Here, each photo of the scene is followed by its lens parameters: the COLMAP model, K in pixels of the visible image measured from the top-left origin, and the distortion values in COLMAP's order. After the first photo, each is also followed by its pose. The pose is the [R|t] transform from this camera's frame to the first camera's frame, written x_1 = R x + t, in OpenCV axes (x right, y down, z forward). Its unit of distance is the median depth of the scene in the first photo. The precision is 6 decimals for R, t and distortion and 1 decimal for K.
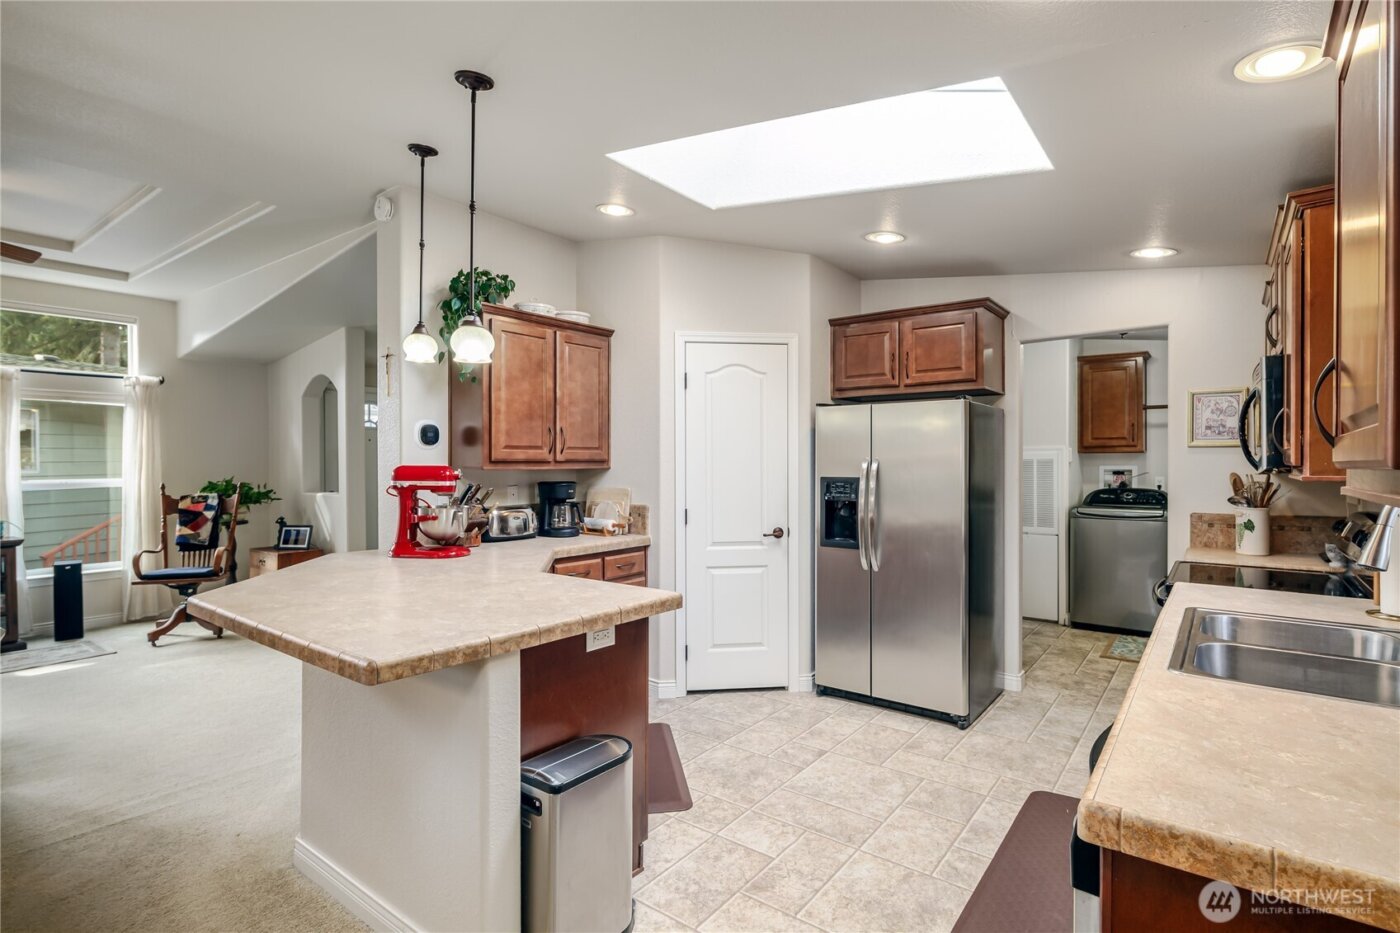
lens RADIAL K [[695.0, 0, 700.0], [0, 695.0, 466.5], [0, 0, 1]] dist [-0.002786, -0.001714]
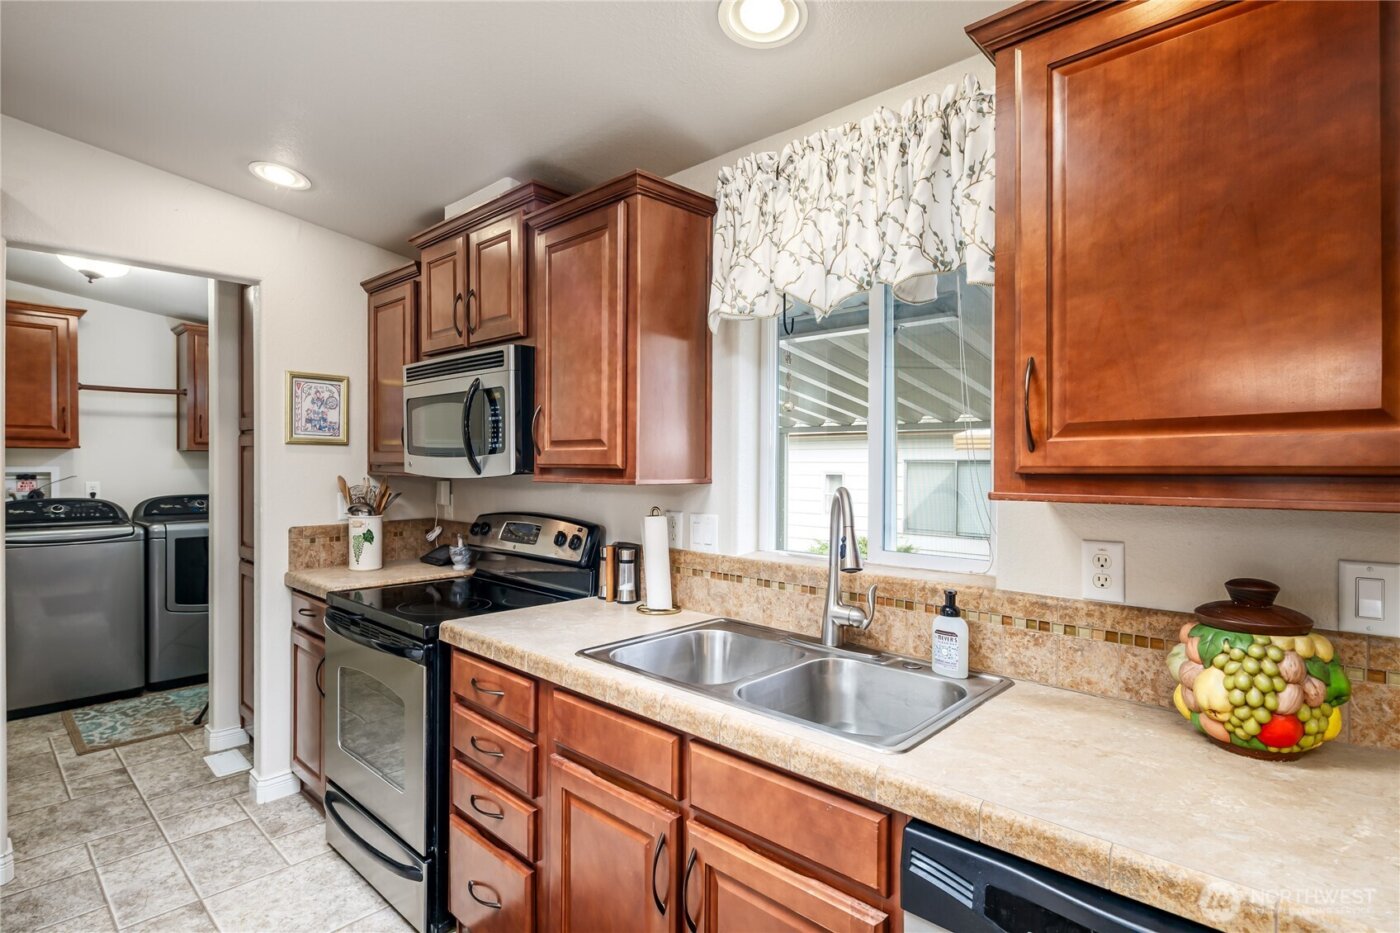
lens RADIAL K [[695.0, 0, 700.0], [0, 695.0, 466.5], [0, 0, 1]] dist [-0.002786, -0.001714]
pose [[0.103971, -0.001703, 0.994579, -0.027448], [0.000910, 0.999998, 0.001617, -0.003153], [-0.994580, 0.000737, 0.103973, 0.461283]]
